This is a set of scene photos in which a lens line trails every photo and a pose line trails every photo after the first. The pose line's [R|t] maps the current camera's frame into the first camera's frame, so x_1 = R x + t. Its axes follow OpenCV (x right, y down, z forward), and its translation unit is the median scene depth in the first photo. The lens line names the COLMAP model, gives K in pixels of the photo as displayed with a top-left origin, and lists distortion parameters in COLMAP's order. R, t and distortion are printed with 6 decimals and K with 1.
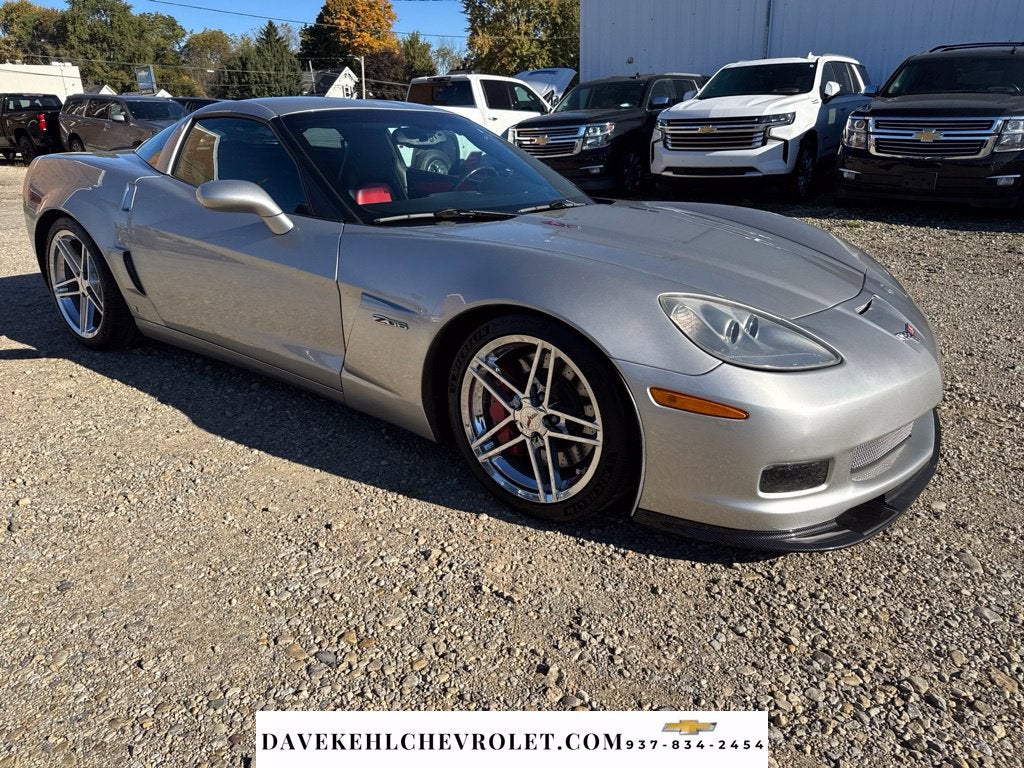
lens RADIAL K [[687.0, 0, 513.1], [0, 687.0, 376.0], [0, 0, 1]] dist [0.052871, -0.063693]
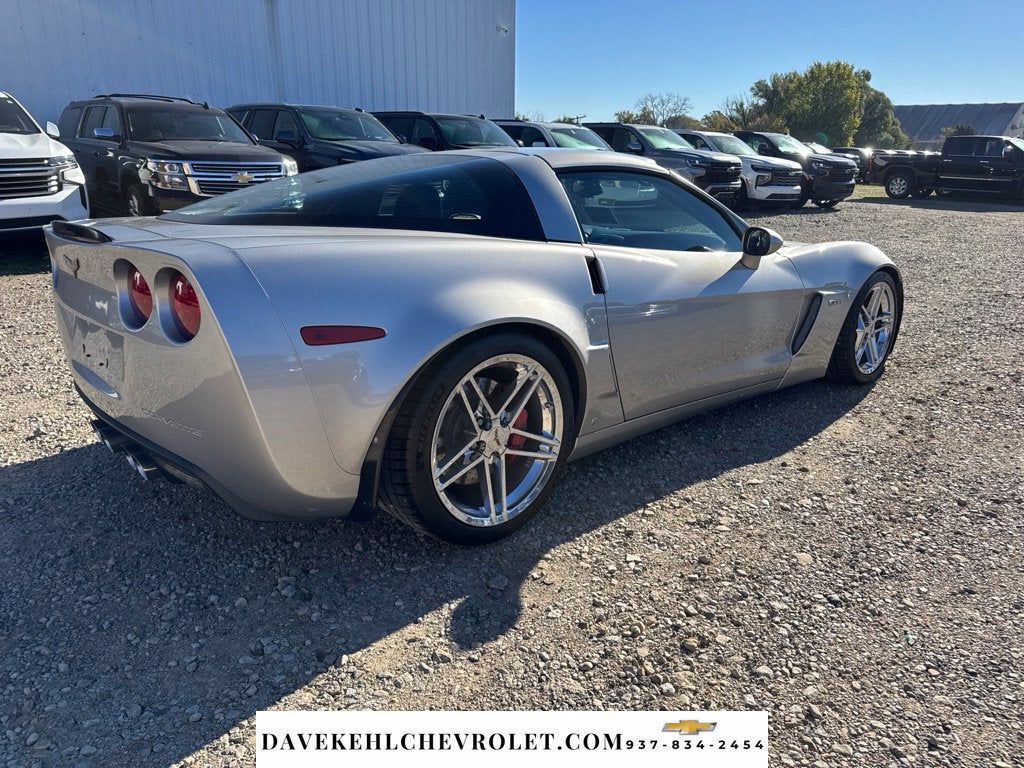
lens RADIAL K [[679.9, 0, 518.1], [0, 679.9, 385.7], [0, 0, 1]] dist [0.053802, -0.065996]
pose [[0.236734, -0.295990, 0.925390, -2.176451], [0.327113, 0.921139, 0.210949, -0.551467], [-0.914852, 0.252768, 0.314887, 1.441005]]
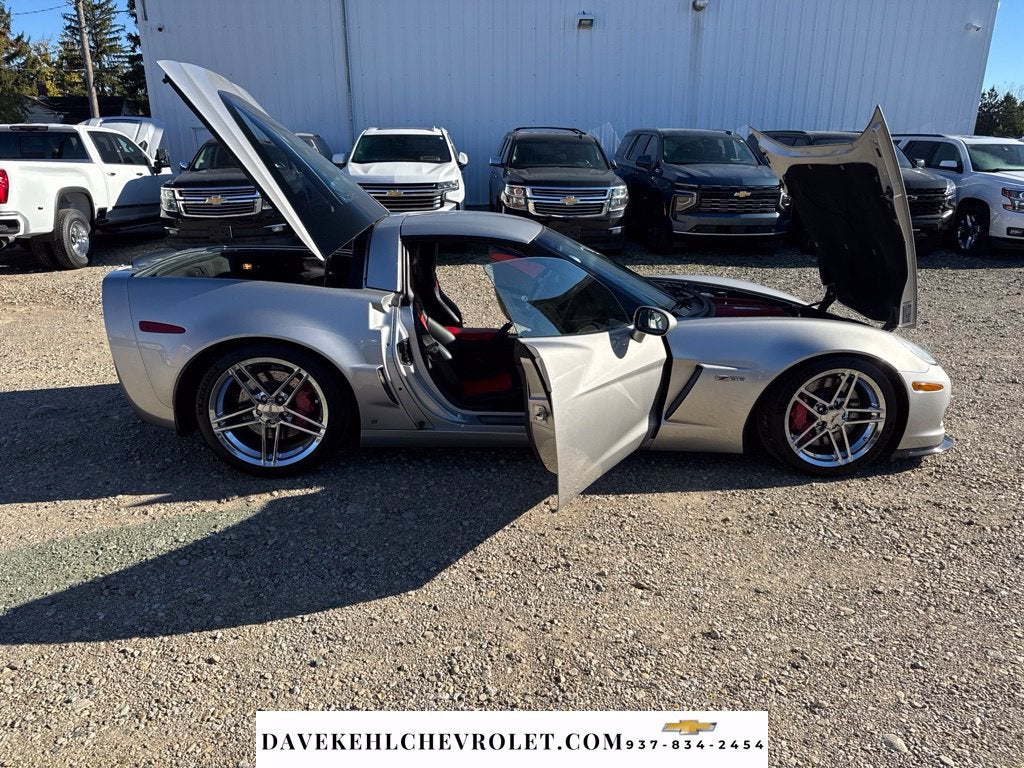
lens RADIAL K [[686.9, 0, 512.0], [0, 686.9, 384.0], [0, 0, 1]] dist [0.038247, -0.046222]
pose [[0.779437, -0.176033, 0.601241, -1.743773], [0.200625, 0.979306, 0.026637, -0.243603], [-0.593488, 0.099862, 0.798624, 0.102162]]
